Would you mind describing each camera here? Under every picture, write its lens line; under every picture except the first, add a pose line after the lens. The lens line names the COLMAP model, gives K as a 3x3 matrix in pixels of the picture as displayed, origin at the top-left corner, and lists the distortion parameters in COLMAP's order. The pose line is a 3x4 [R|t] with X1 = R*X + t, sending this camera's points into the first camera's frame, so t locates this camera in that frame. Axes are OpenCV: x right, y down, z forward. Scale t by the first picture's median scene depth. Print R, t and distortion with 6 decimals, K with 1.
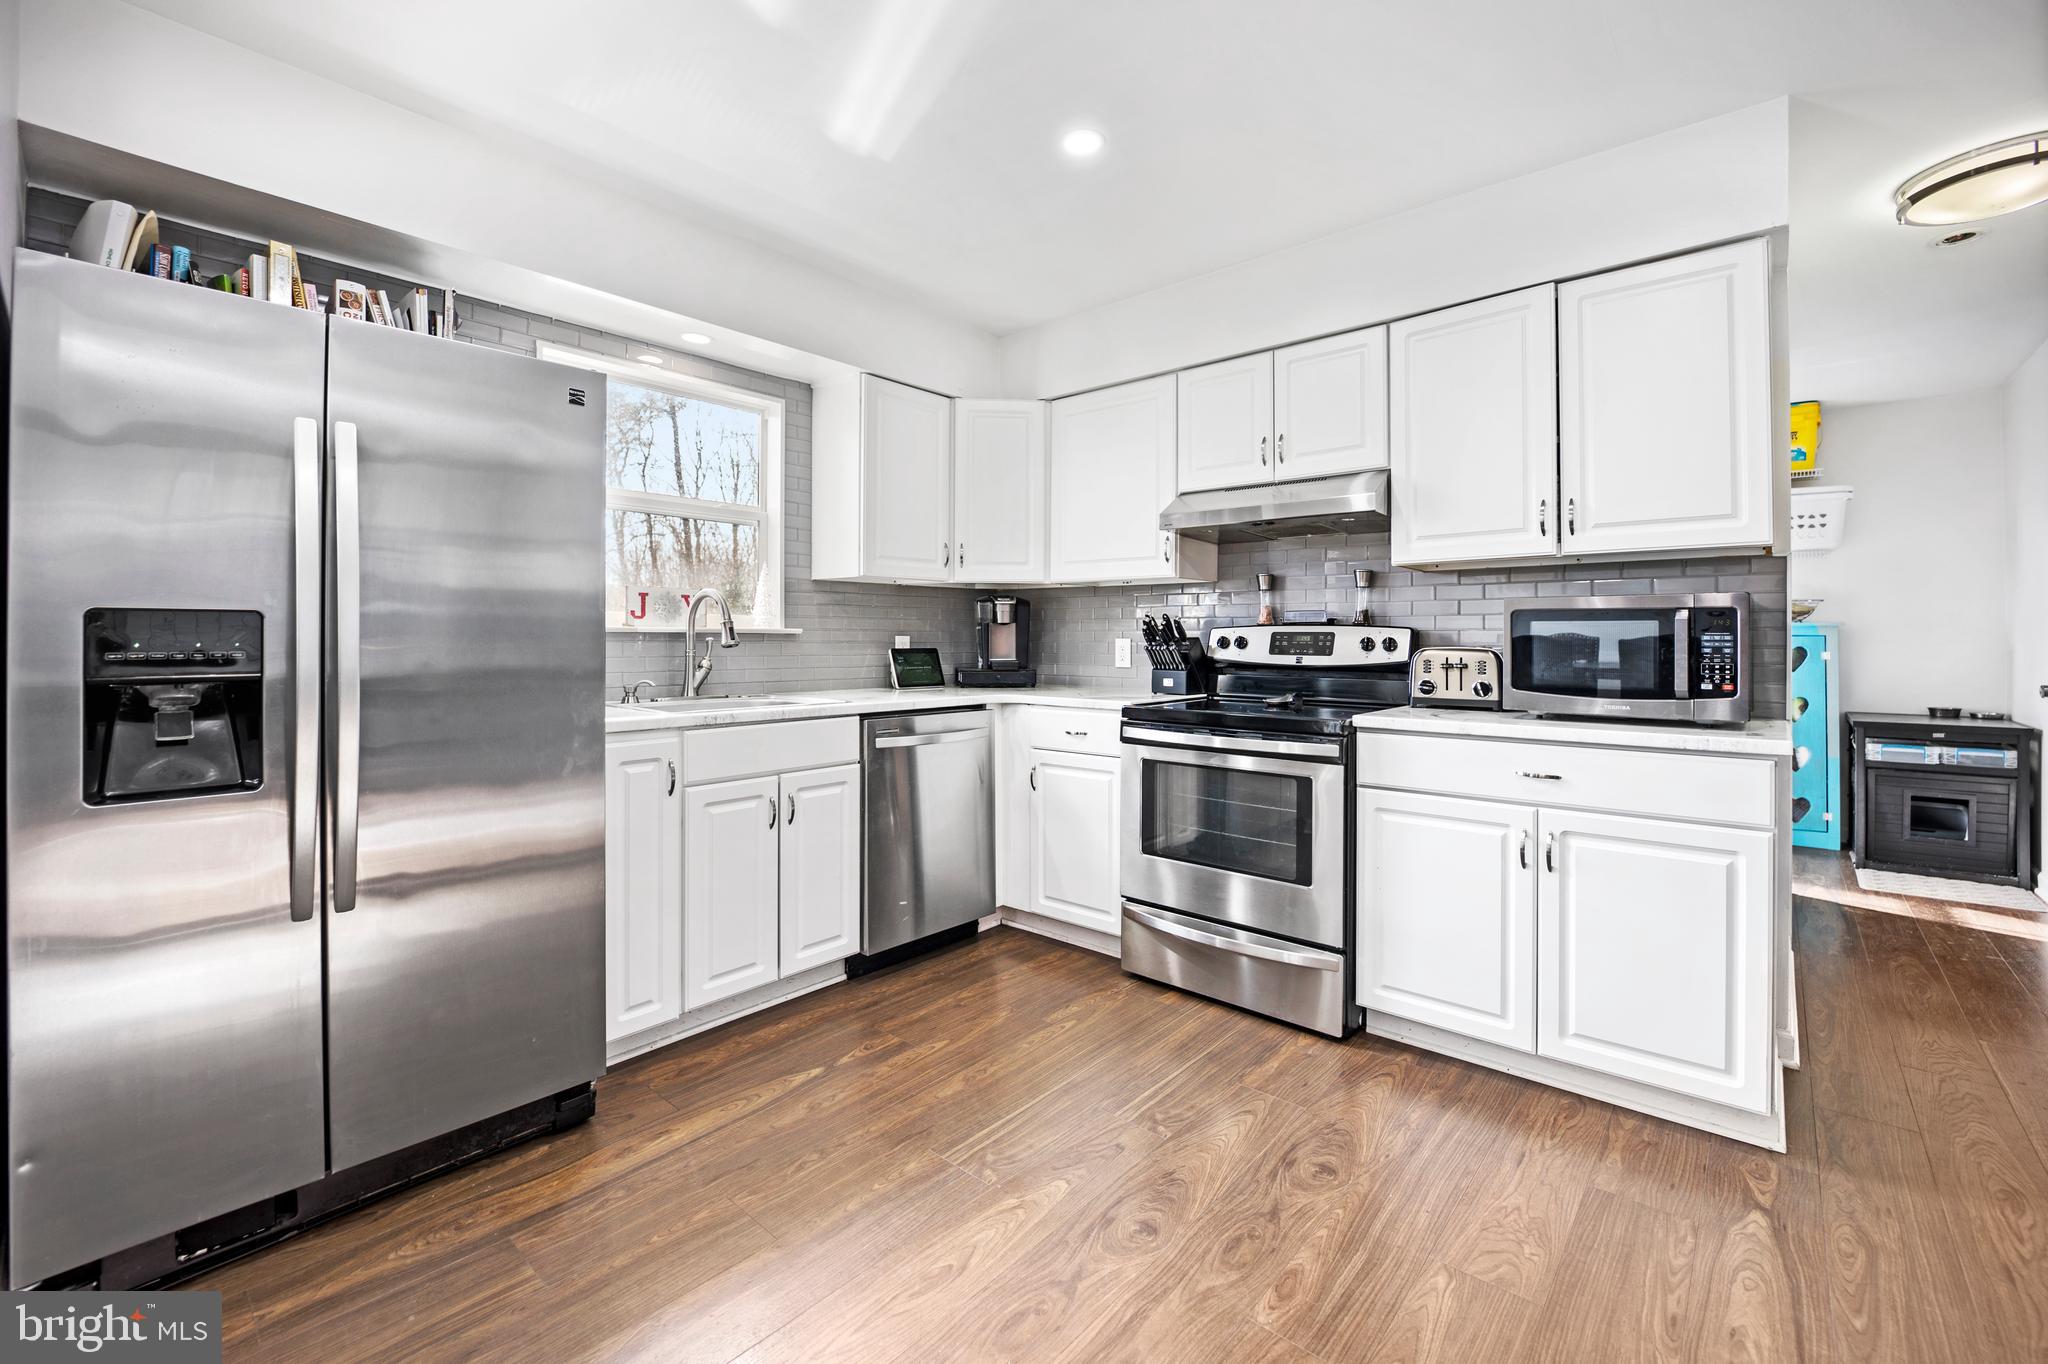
lens RADIAL K [[848.5, 0, 1033.5], [0, 848.5, 633.9], [0, 0, 1]] dist [-0.019860, 0.000114]
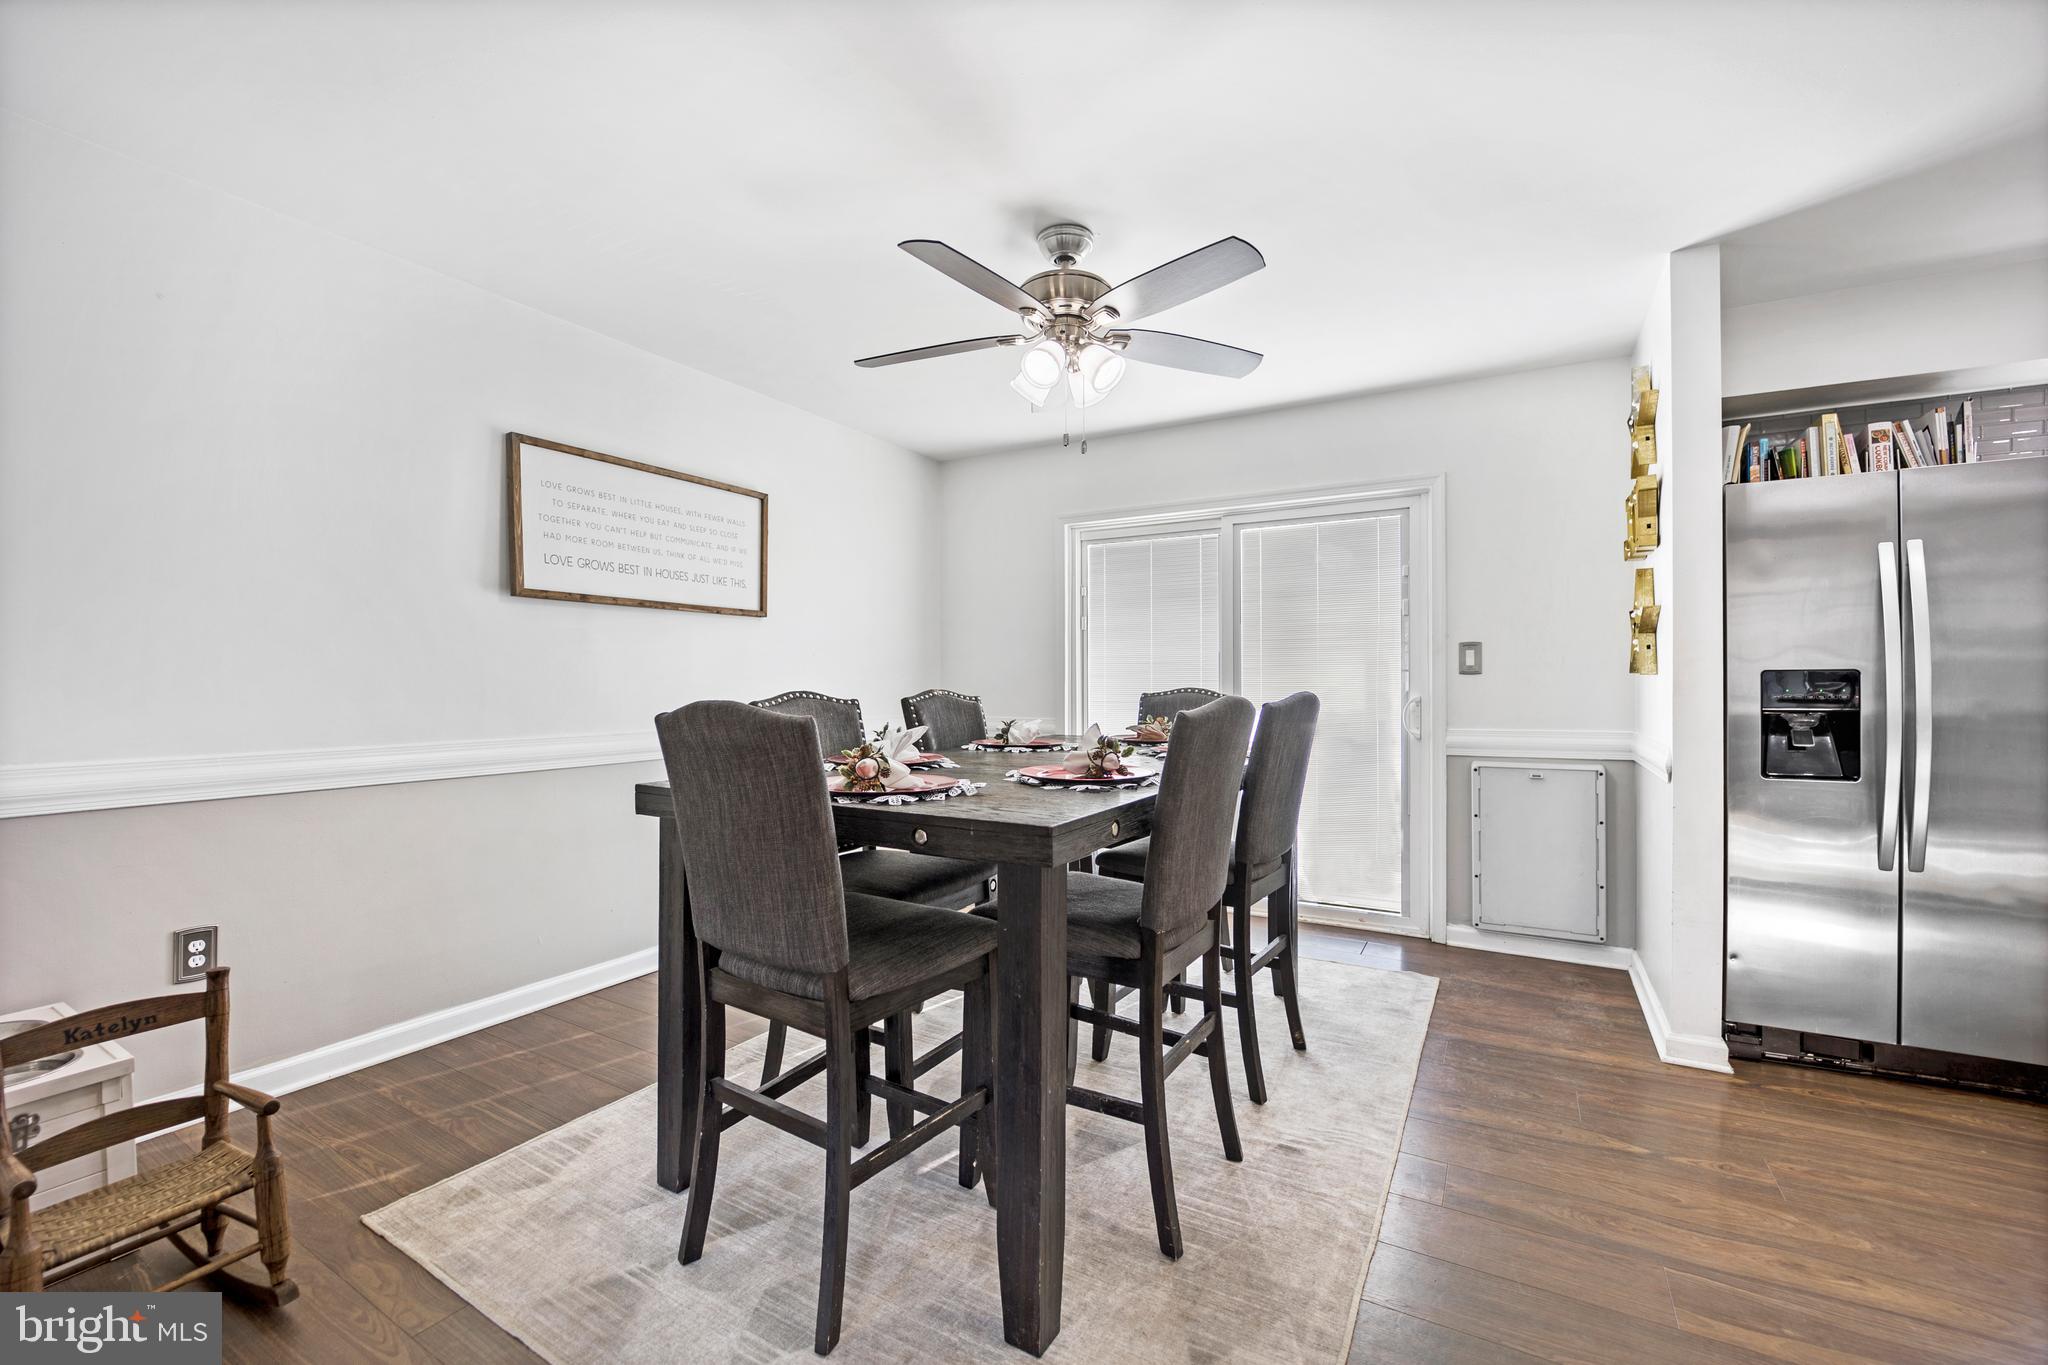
lens RADIAL K [[833.5, 0, 1029.8], [0, 833.5, 688.8], [0, 0, 1]] dist [-0.023464, 0.000028]
pose [[0.192422, 0.006408, -0.981291, 0.171363], [0.010048, 0.999913, 0.008500, -0.011833], [0.981261, -0.011495, 0.192341, -0.500445]]
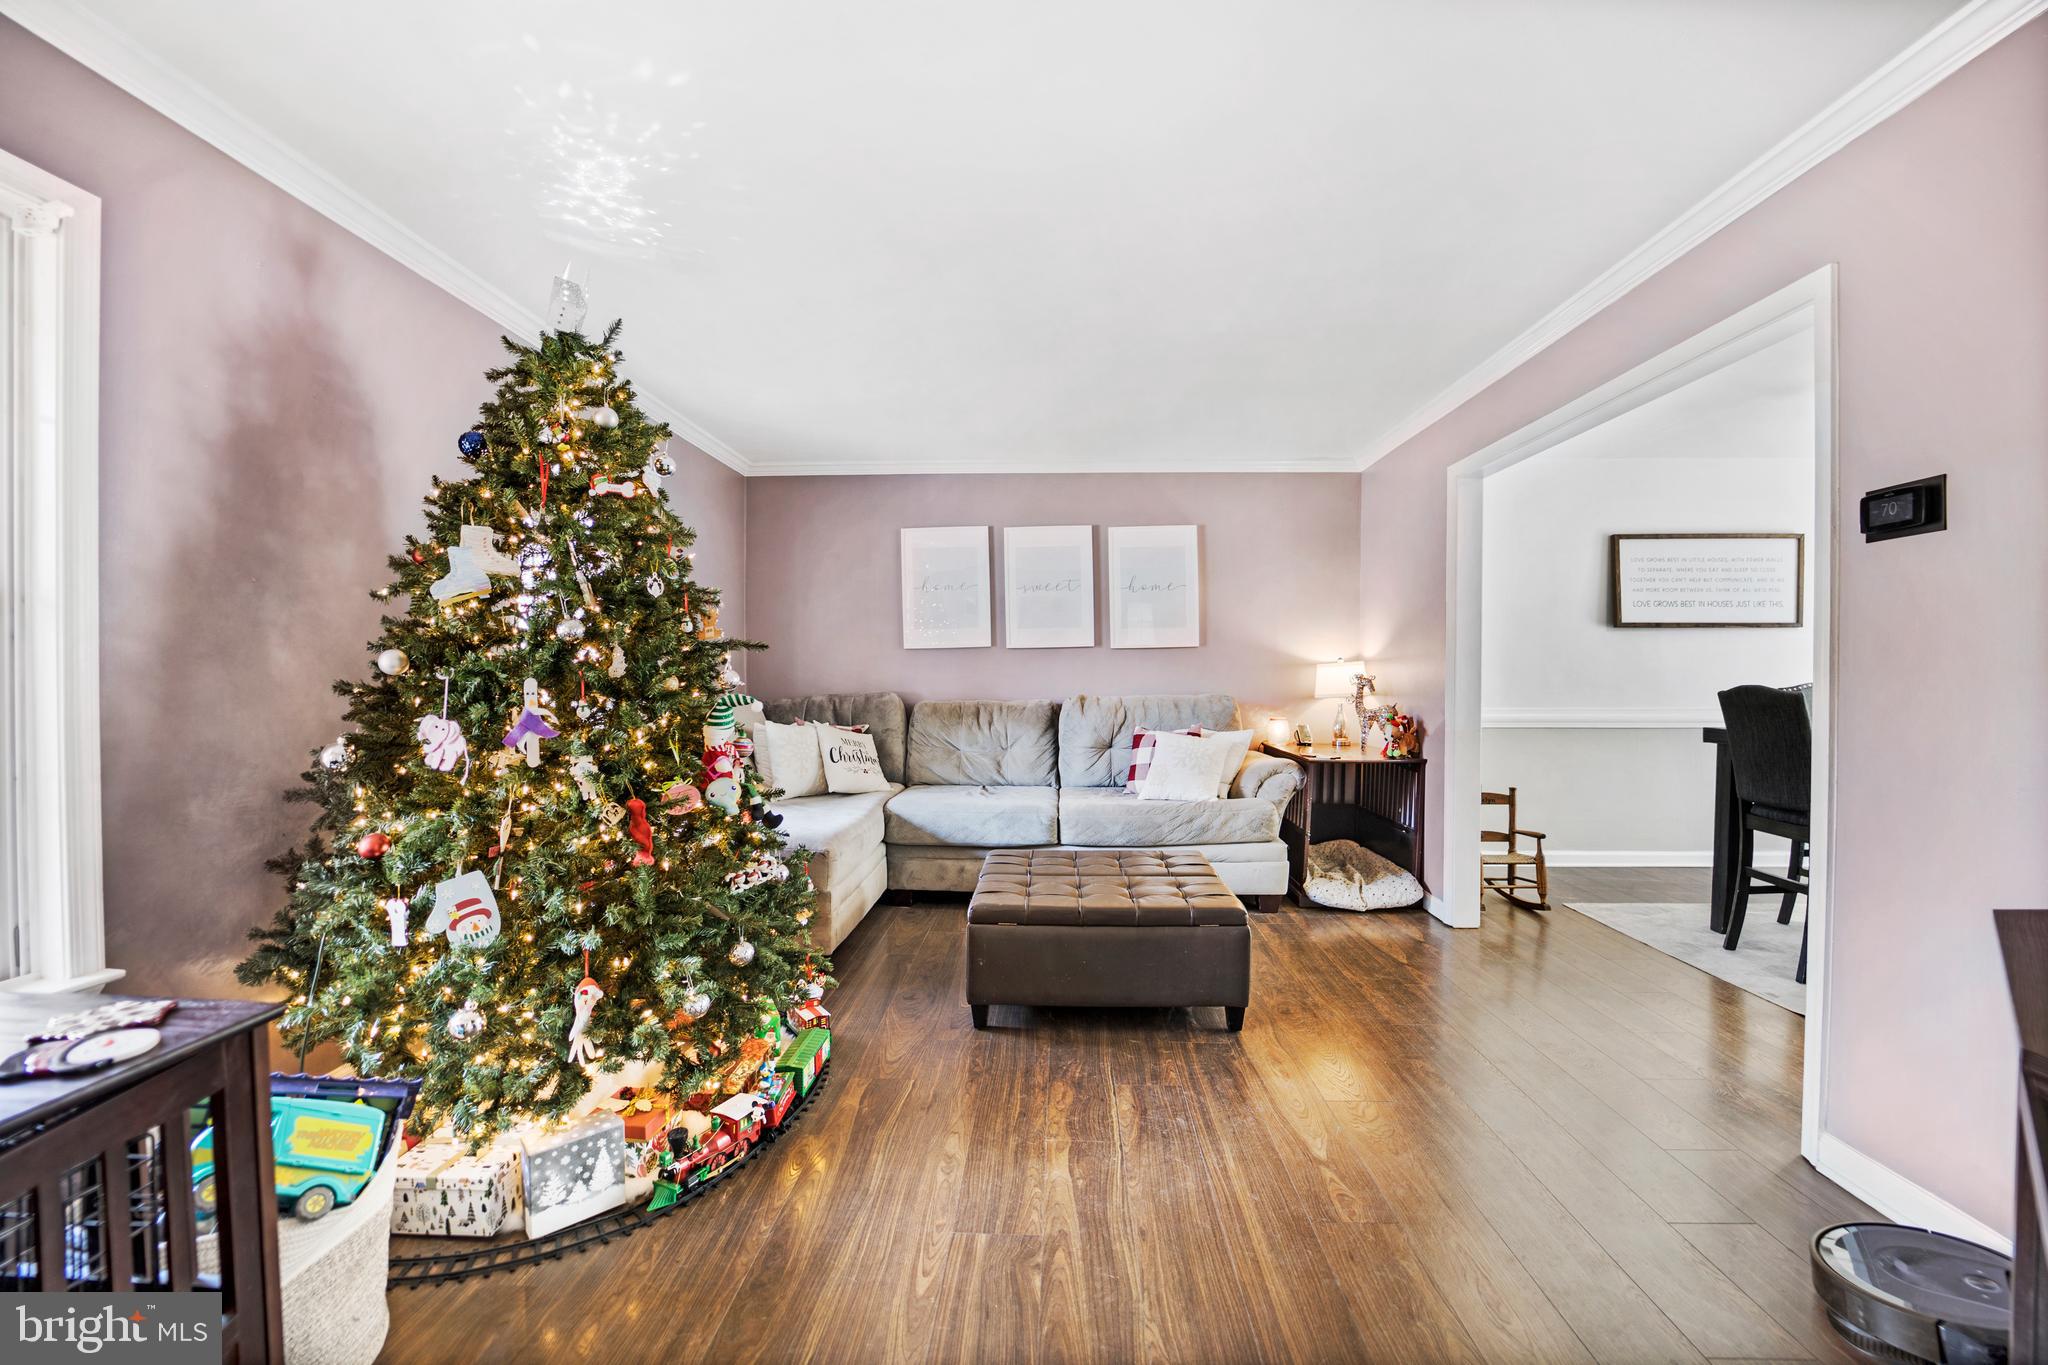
lens RADIAL K [[826.2, 0, 1033.6], [0, 826.2, 684.1], [0, 0, 1]] dist [-0.022950, 0.000410]
pose [[-0.782963, 0.005641, -0.622043, 1.235171], [0.003391, 0.999983, 0.004799, -0.013084], [0.622059, 0.001648, -0.782969, -0.307665]]
